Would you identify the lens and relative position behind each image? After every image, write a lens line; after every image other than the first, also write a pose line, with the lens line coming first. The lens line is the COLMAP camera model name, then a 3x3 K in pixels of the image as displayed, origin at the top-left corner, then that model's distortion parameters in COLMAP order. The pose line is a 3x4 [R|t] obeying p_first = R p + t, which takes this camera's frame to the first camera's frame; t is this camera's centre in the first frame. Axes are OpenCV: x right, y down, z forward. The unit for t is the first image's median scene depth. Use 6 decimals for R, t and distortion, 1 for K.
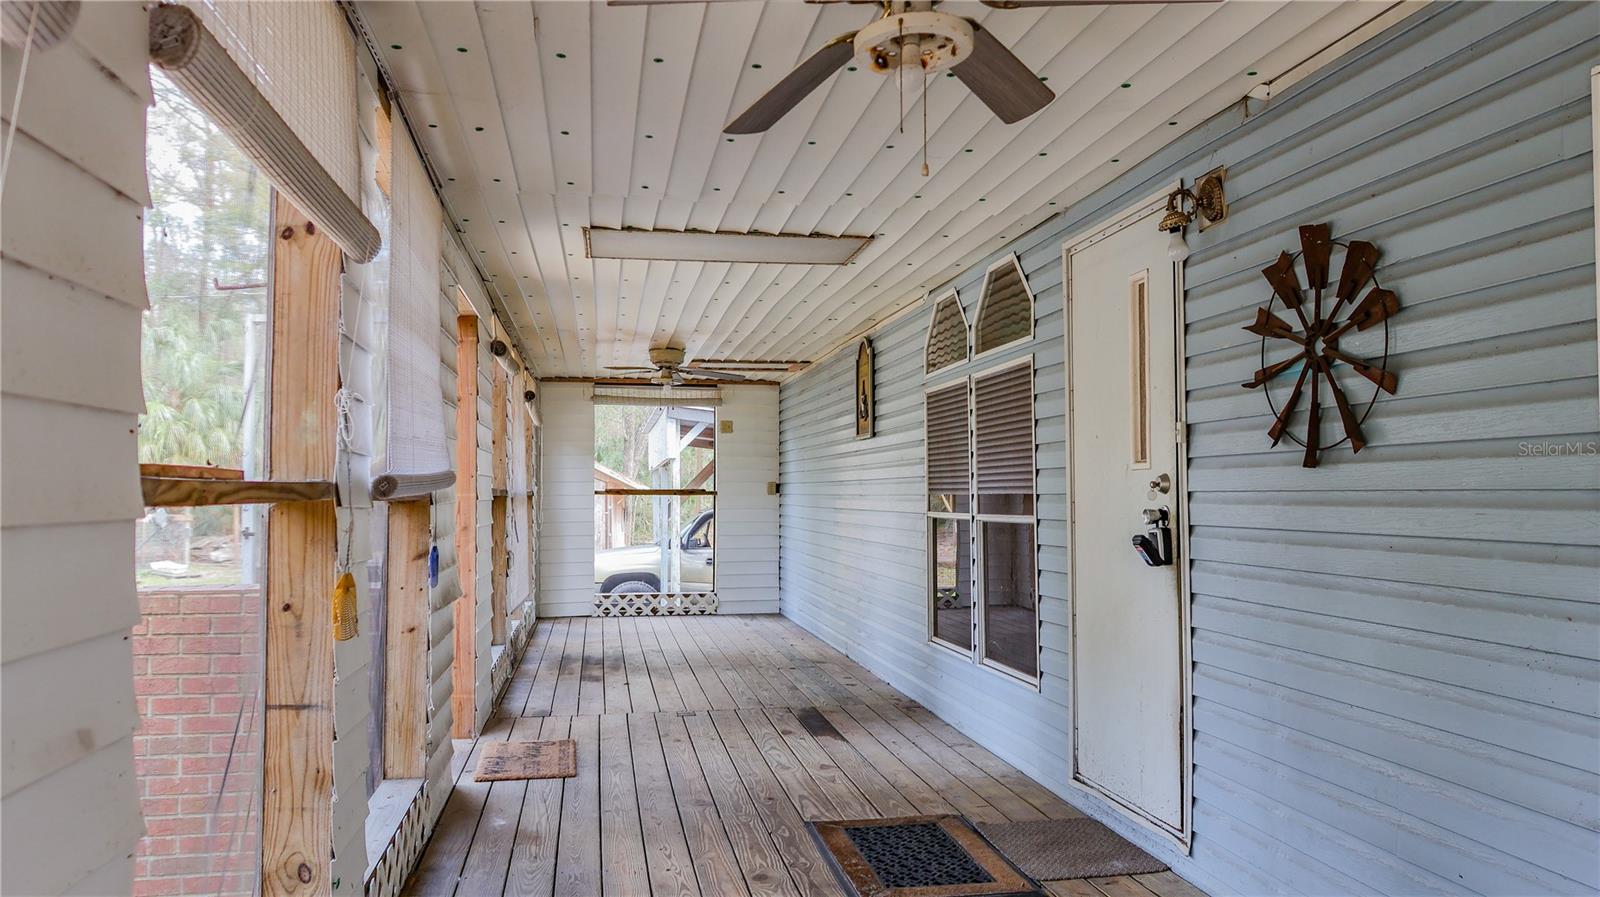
lens RADIAL K [[1203.2, 0, 806.4], [0, 1203.2, 451.5], [0, 0, 1]] dist [-0.002832, -0.002362]
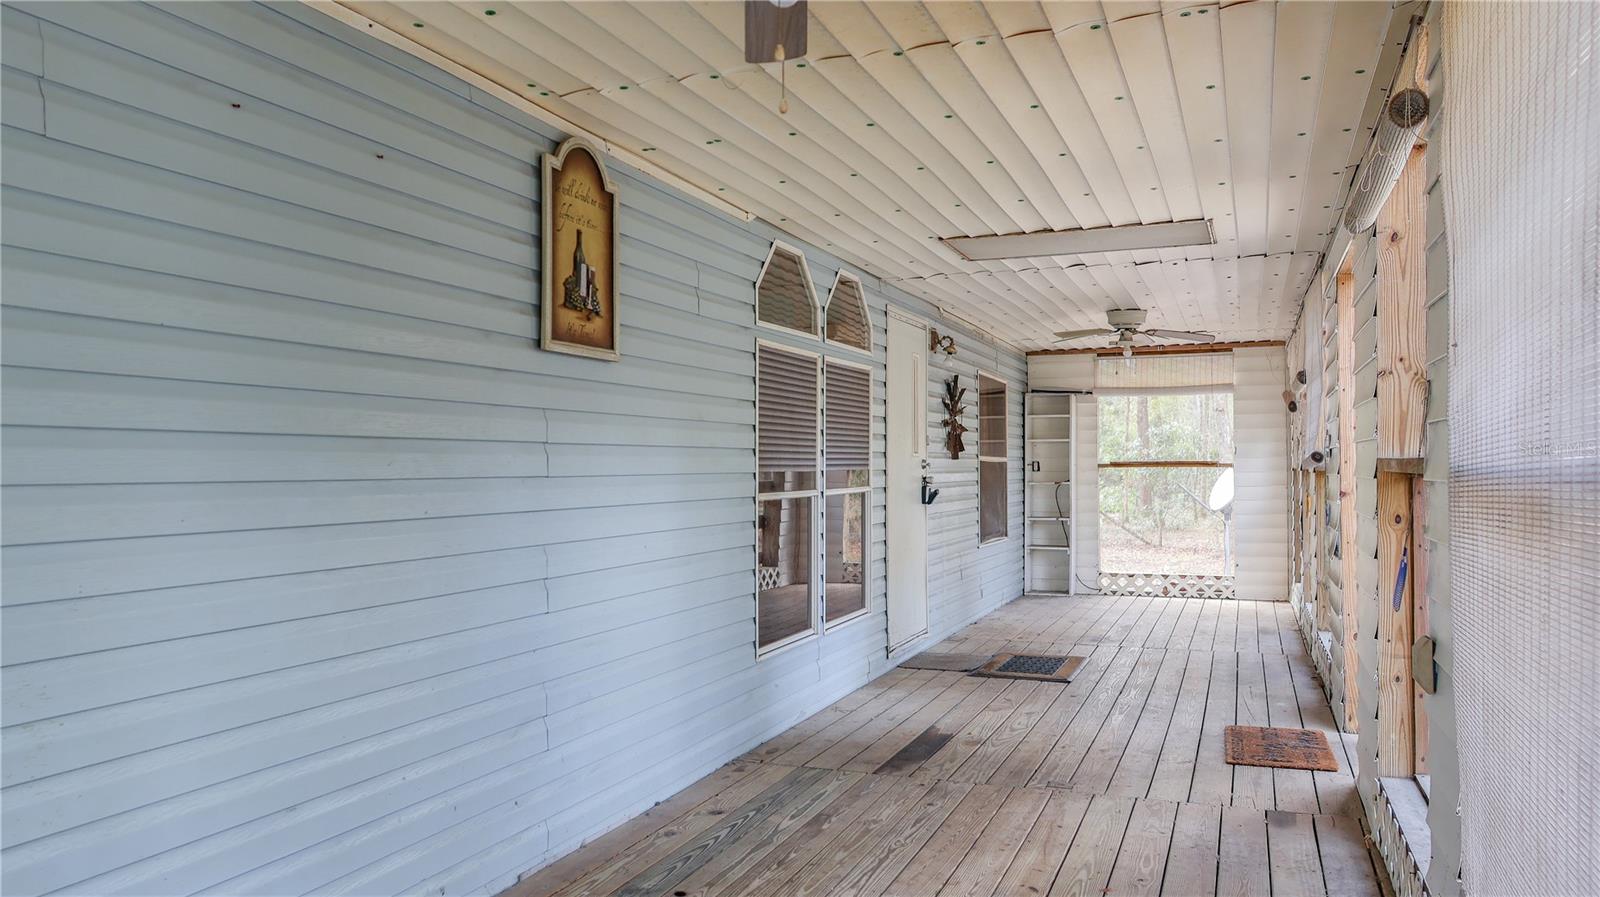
lens RADIAL K [[1203.2, 0, 806.4], [0, 1203.2, 451.5], [0, 0, 1]] dist [-0.002832, -0.002362]
pose [[-0.864822, 0.005745, 0.502045, -0.367118], [-0.017109, 0.999017, -0.040904, 0.061303], [-0.501787, -0.043964, -0.863873, 1.895082]]
